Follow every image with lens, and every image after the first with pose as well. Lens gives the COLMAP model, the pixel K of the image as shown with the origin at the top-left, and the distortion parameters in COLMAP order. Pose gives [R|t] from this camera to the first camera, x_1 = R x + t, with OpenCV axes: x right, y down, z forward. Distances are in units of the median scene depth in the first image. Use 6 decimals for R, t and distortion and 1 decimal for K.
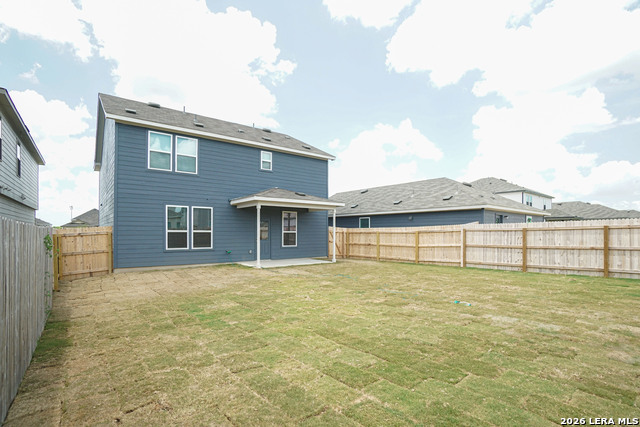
lens RADIAL K [[296.7, 0, 319.5], [0, 296.7, 230.1], [0, 0, 1]] dist [-0.025769, -0.000067]
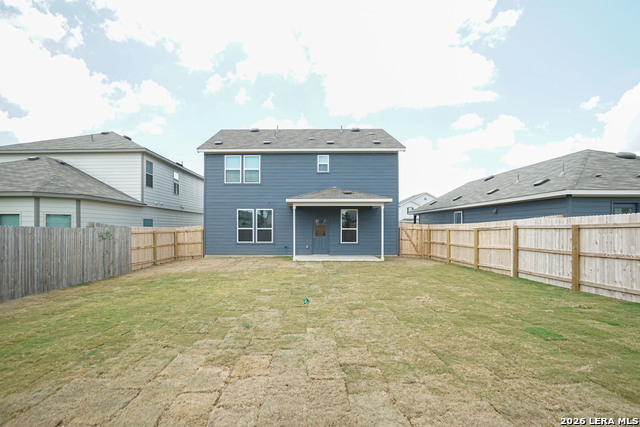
lens RADIAL K [[315.8, 0, 319.6], [0, 315.8, 228.2], [0, 0, 1]] dist [0.000429, 0.000178]
pose [[0.798155, -0.000374, -0.602452, 0.595028], [0.005711, 0.999960, 0.006945, -0.005881], [0.602425, -0.008984, 0.798125, 0.075870]]
